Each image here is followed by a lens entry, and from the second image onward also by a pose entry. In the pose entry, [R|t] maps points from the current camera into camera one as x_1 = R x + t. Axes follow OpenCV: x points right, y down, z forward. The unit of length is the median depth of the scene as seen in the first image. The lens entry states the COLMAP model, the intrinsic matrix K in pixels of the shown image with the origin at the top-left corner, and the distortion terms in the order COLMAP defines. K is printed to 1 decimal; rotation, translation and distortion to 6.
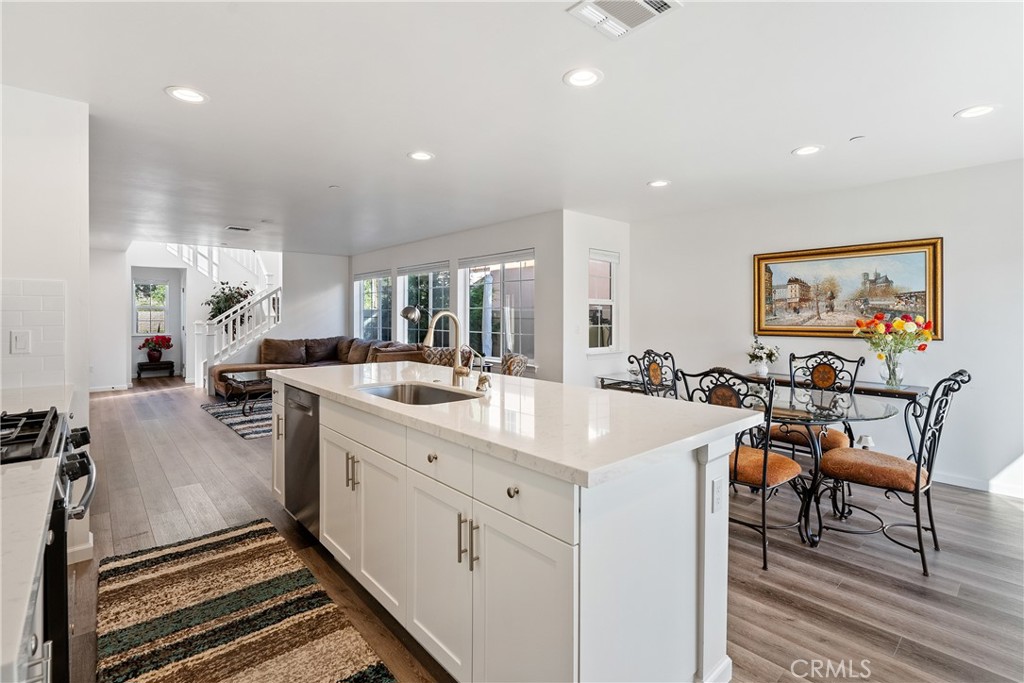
lens RADIAL K [[471.6, 0, 519.8], [0, 471.6, 315.9], [0, 0, 1]] dist [0.002186, 0.000049]
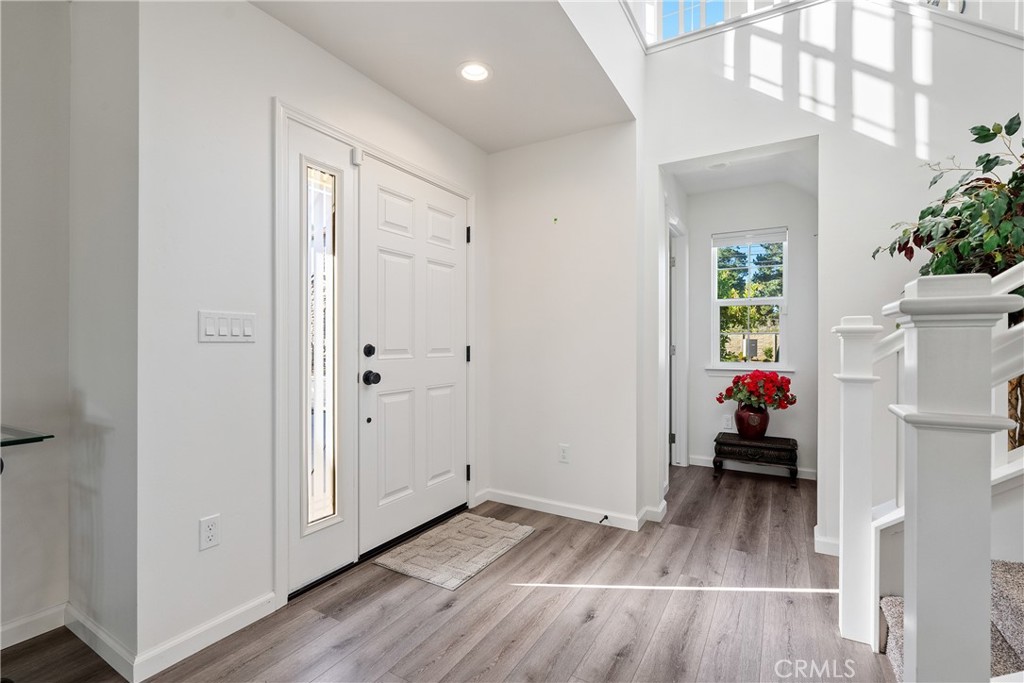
lens RADIAL K [[465.3, 0, 509.0], [0, 465.3, 344.0], [0, 0, 1]] dist [-0.000276, 0.000006]
pose [[0.276052, 0.000304, -0.961143, -0.479152], [-0.000828, 1.000000, 0.000079, 0.020461], [0.961142, 0.000775, 0.276052, 0.735155]]
